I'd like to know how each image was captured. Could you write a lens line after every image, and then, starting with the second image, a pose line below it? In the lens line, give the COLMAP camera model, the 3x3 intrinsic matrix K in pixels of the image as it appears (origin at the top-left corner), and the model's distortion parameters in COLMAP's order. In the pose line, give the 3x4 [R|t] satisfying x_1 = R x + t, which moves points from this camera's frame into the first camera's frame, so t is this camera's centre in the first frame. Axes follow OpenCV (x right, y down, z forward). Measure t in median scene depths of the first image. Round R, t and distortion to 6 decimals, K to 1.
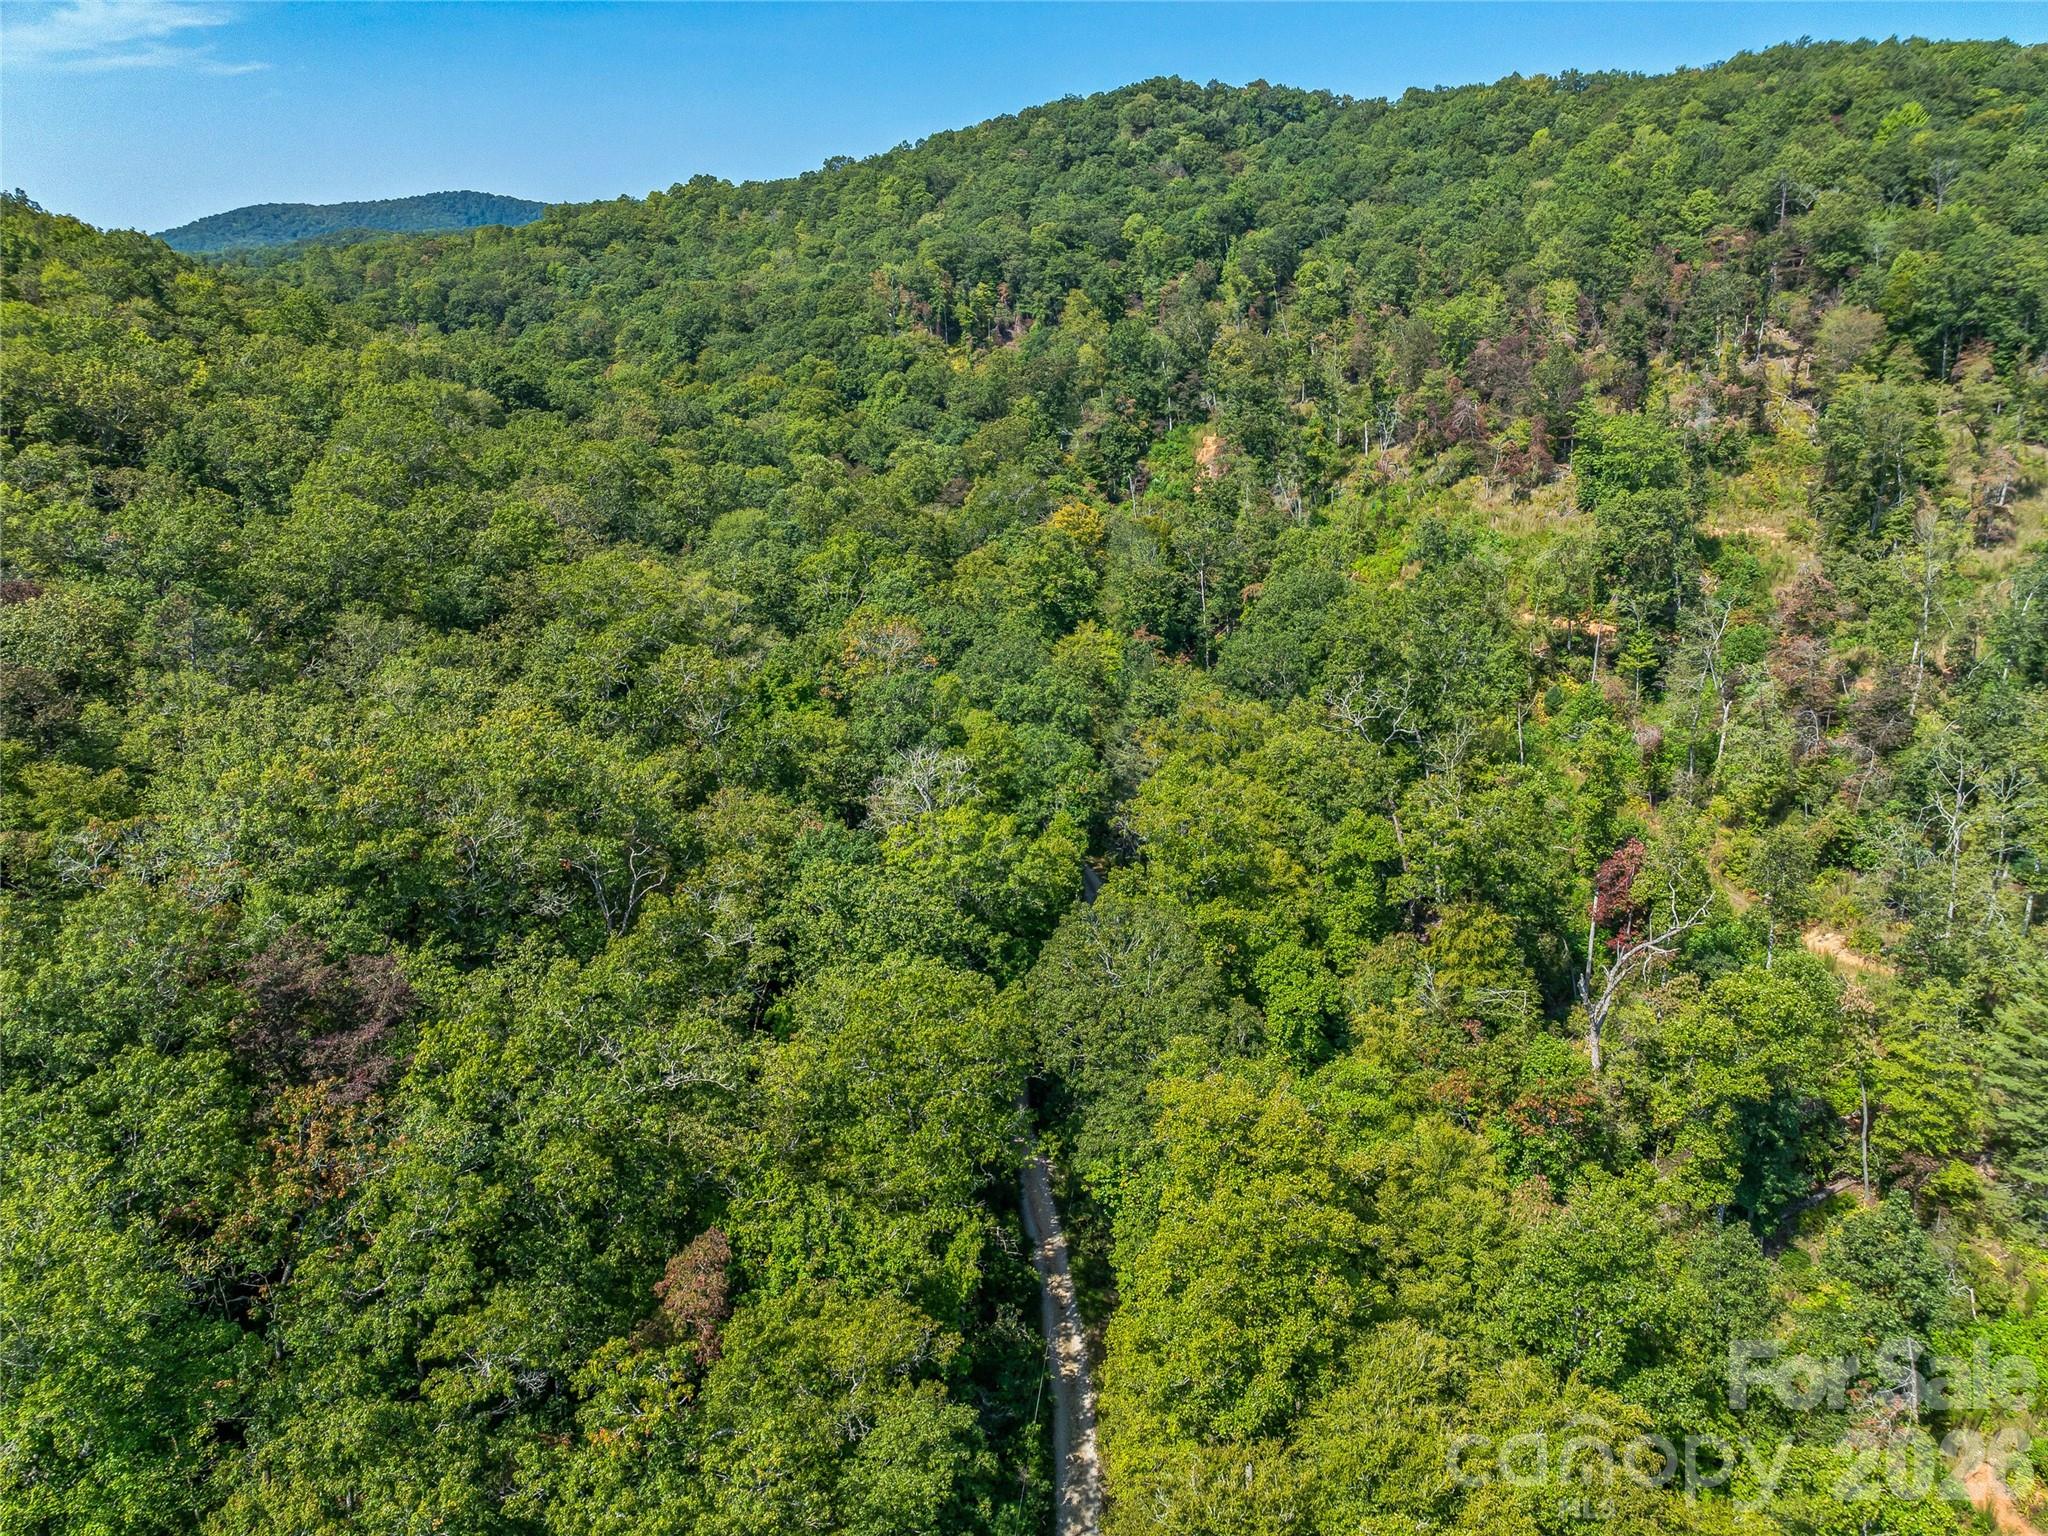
lens RADIAL K [[1653.1, 0, 1024.0], [0, 1653.1, 768.0], [0, 0, 1]] dist [-0.034136, -0.011682]
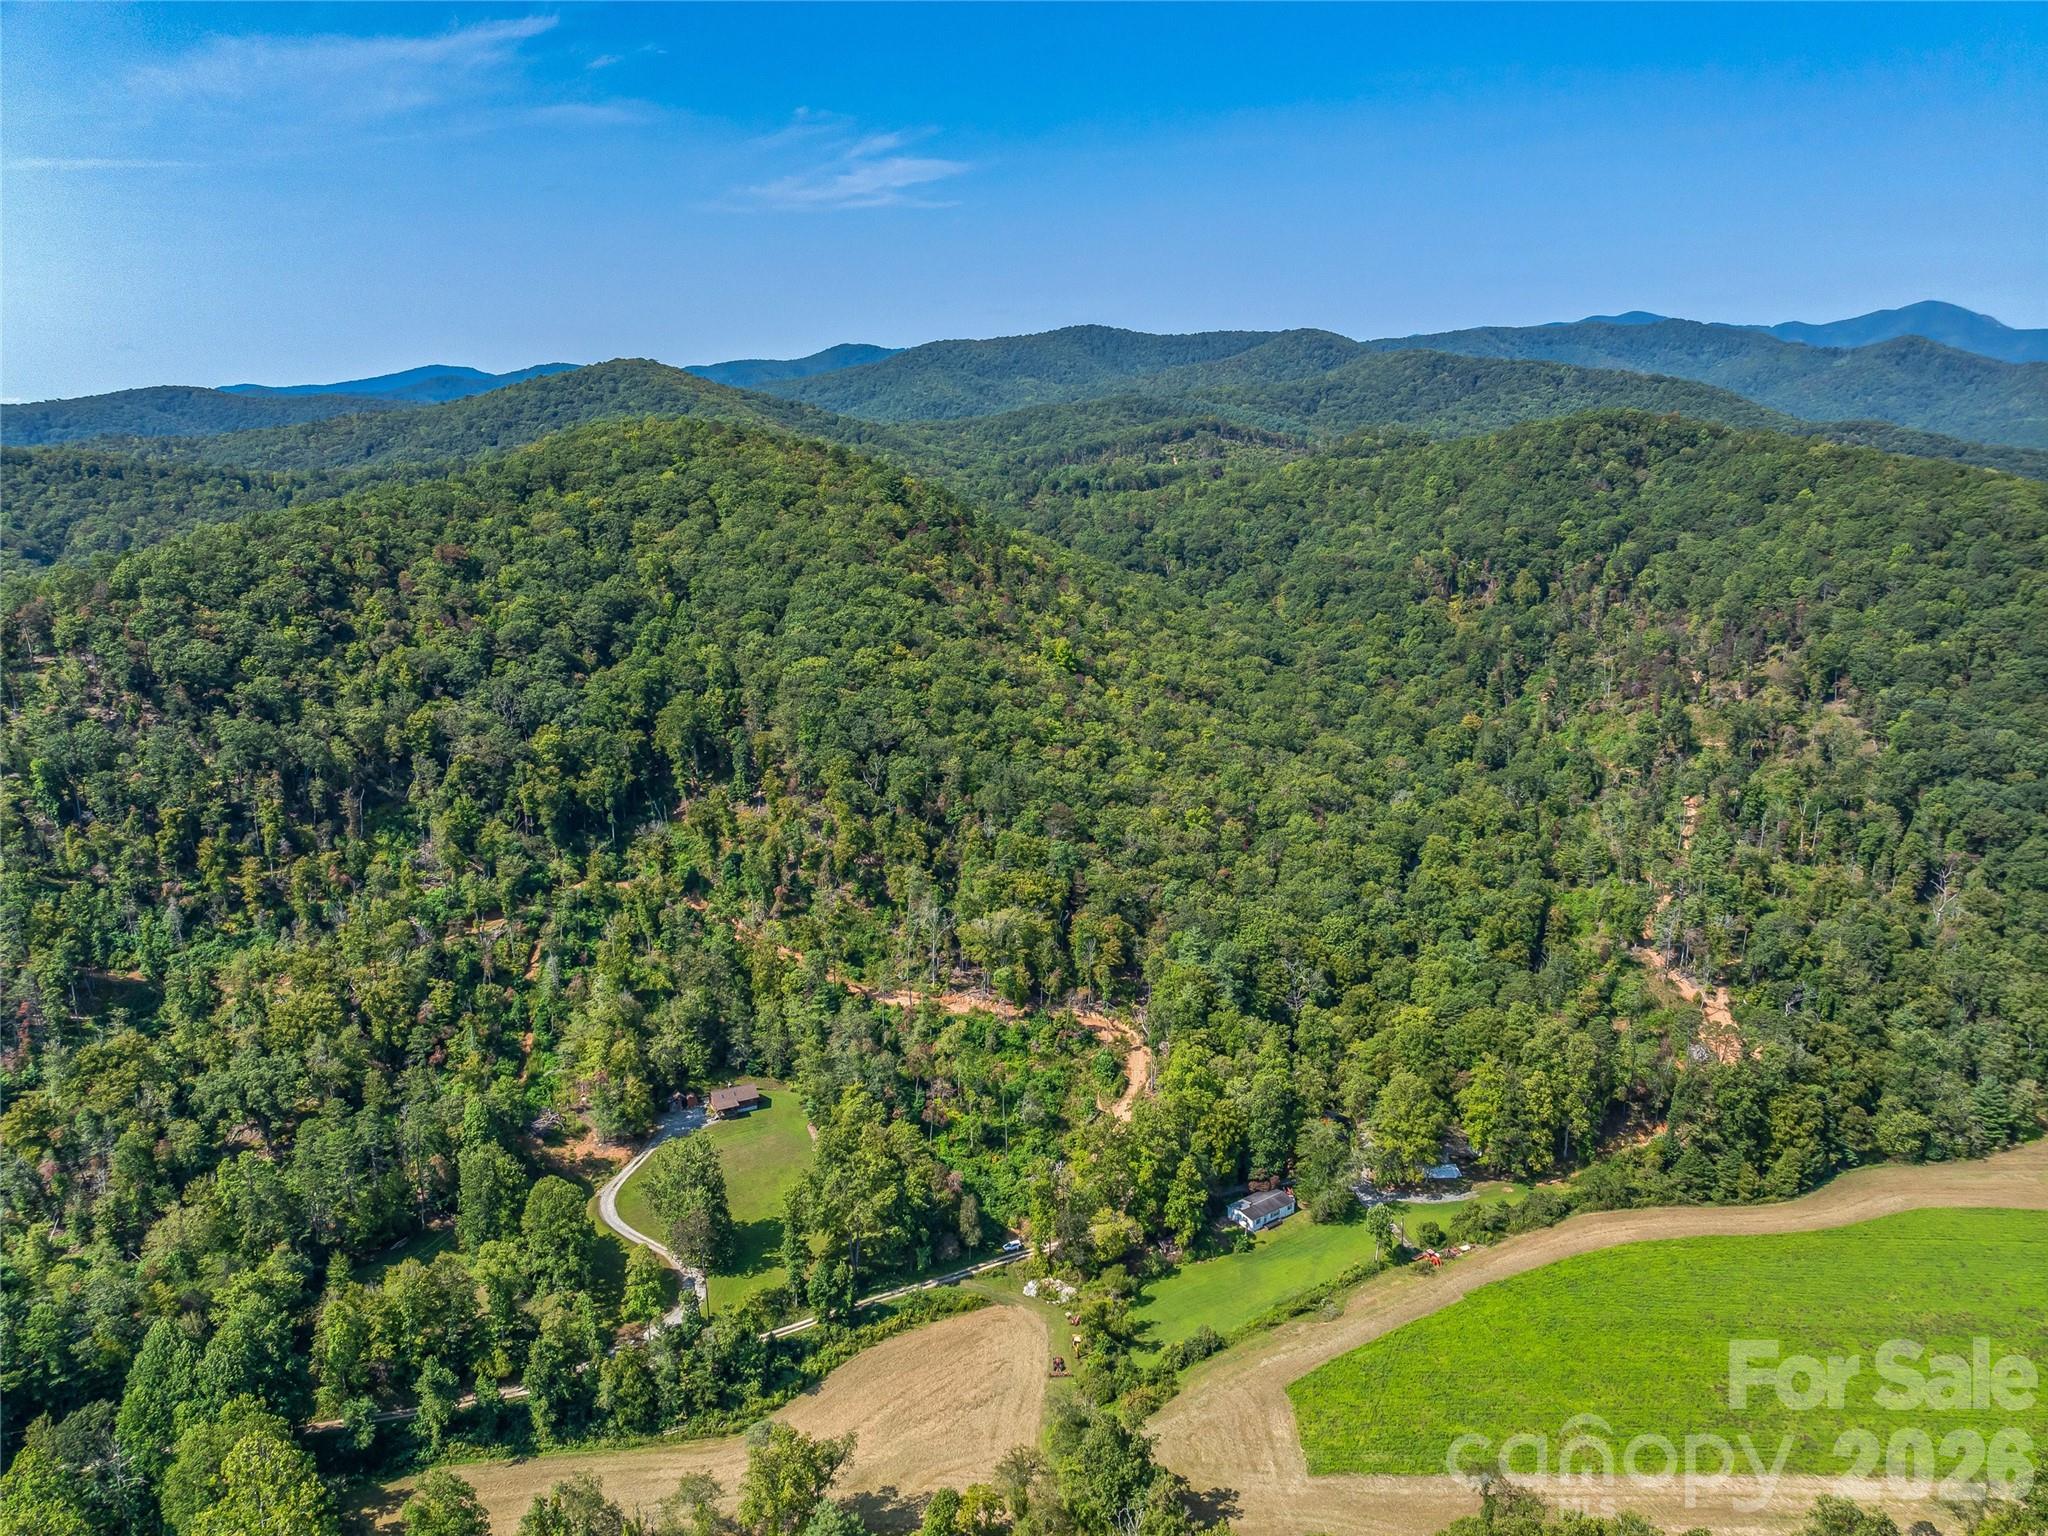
lens RADIAL K [[2476.8, 0, 651.9], [0, 2476.8, 769.4], [0, 0, 1]] dist [-0.057387, -0.036071]
pose [[0.921434, 0.081396, -0.379914, 0.343804], [-0.093082, 0.995581, -0.012457, 0.119606], [0.377221, 0.046841, 0.924938, -3.434545]]
